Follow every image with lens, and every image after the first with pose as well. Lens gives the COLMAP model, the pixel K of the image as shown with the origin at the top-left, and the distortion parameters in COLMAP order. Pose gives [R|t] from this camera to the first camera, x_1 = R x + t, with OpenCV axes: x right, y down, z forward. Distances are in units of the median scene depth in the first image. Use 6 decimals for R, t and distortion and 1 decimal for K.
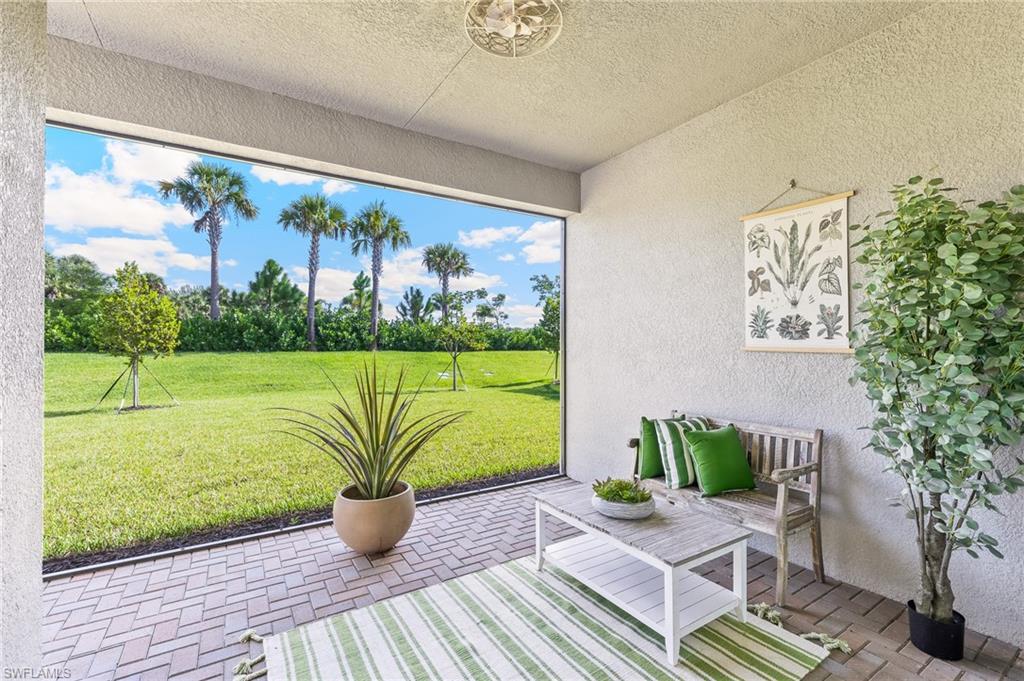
lens RADIAL K [[450.0, 0, 508.4], [0, 450.0, 341.9], [0, 0, 1]] dist [-0.000716, 0.001895]
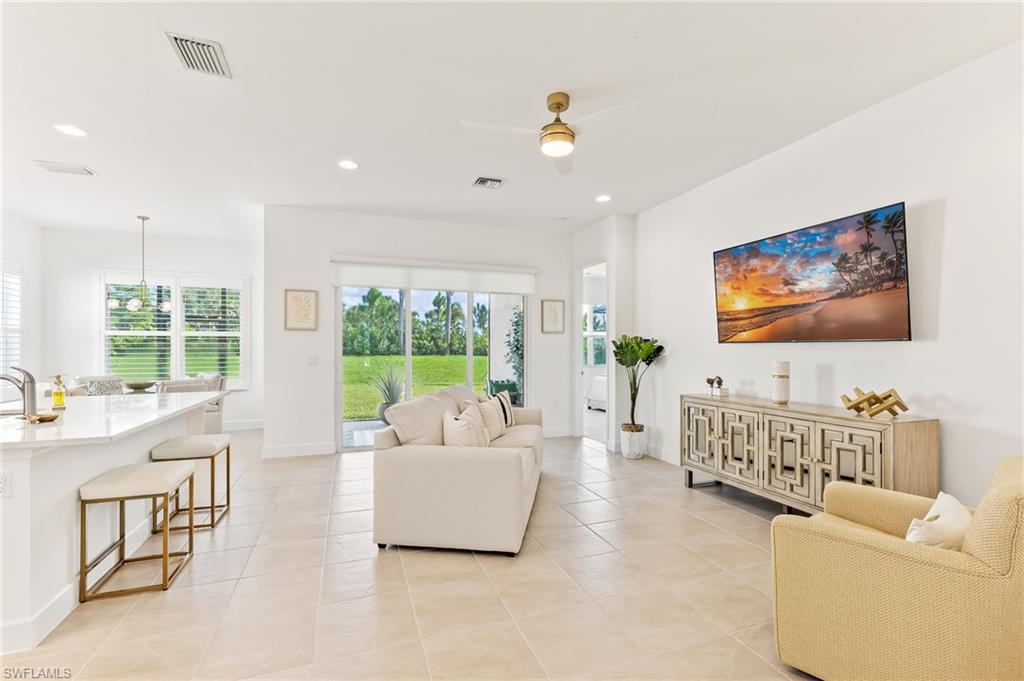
lens RADIAL K [[450.0, 0, 509.7], [0, 450.0, 347.4], [0, 0, 1]] dist [-0.000716, 0.001895]
pose [[0.979180, -0.003562, -0.202964, 1.004788], [0.003865, 0.999992, 0.001096, -0.021907], [0.202959, -0.001858, 0.979186, -1.615196]]
